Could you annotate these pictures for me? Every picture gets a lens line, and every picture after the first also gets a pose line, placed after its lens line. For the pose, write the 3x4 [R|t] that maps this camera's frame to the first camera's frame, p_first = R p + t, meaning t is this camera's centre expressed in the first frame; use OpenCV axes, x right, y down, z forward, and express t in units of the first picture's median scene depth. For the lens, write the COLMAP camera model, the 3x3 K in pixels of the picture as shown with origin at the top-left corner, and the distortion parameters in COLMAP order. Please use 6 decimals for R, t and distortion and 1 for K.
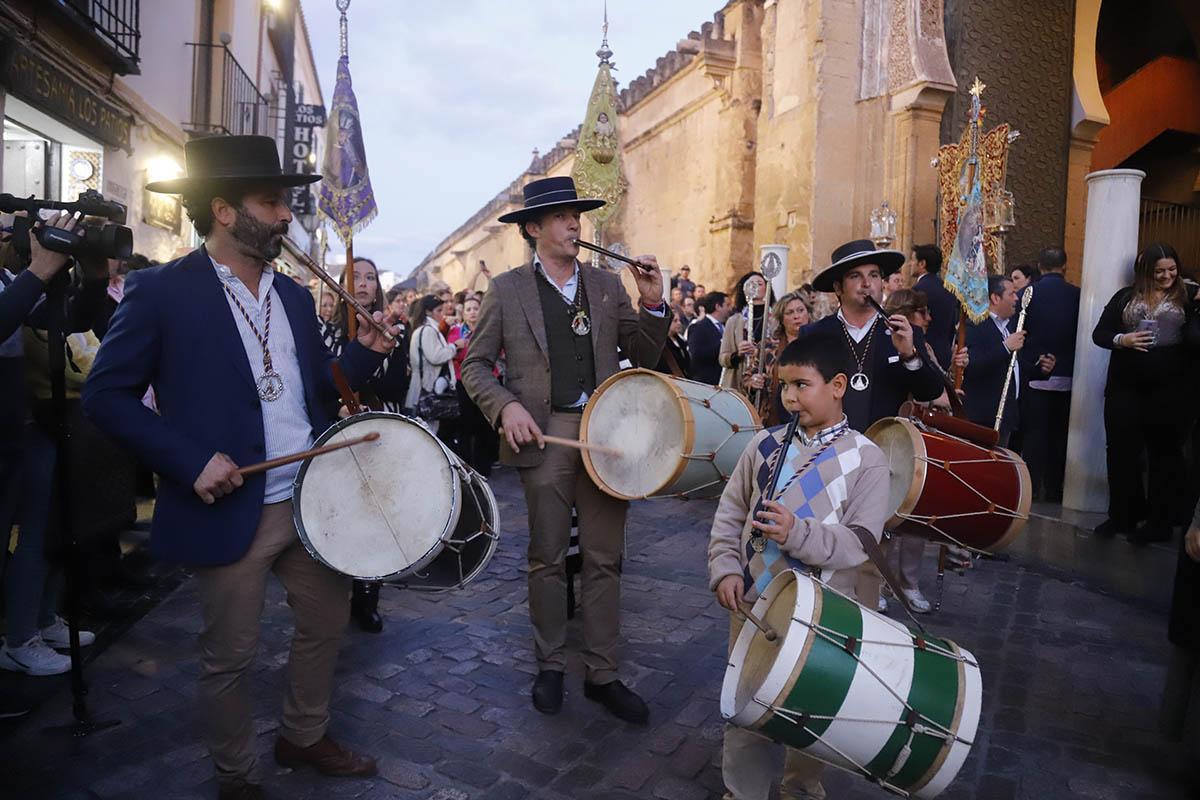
lens RADIAL K [[822.4, 0, 600.0], [0, 822.4, 400.0], [0, 0, 1]] dist [-0.125970, 0.061835]
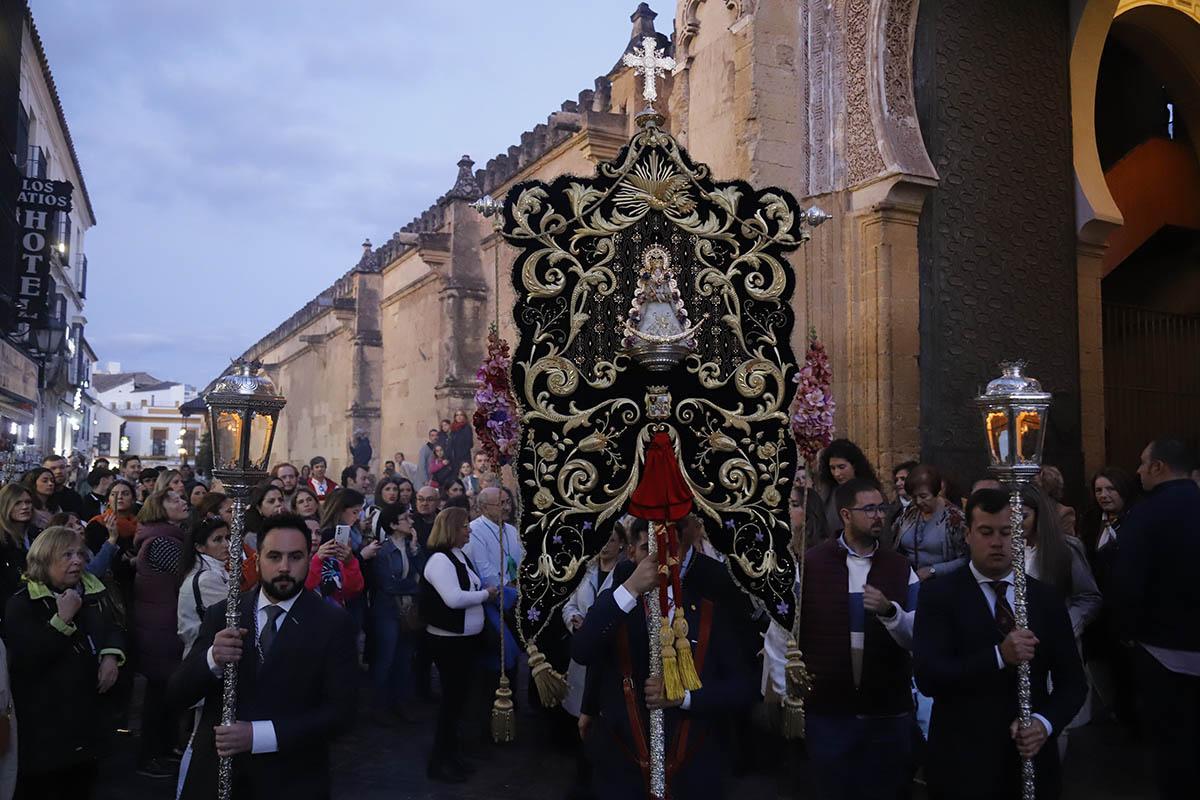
lens RADIAL K [[1003.9, 0, 600.0], [0, 1003.9, 400.0], [0, 0, 1]] dist [-0.052044, -0.000752]
pose [[0.988726, -0.015913, 0.148891, -0.010136], [0.036080, 0.990359, -0.133742, -0.067323], [-0.145327, 0.137606, 0.979768, 0.135546]]
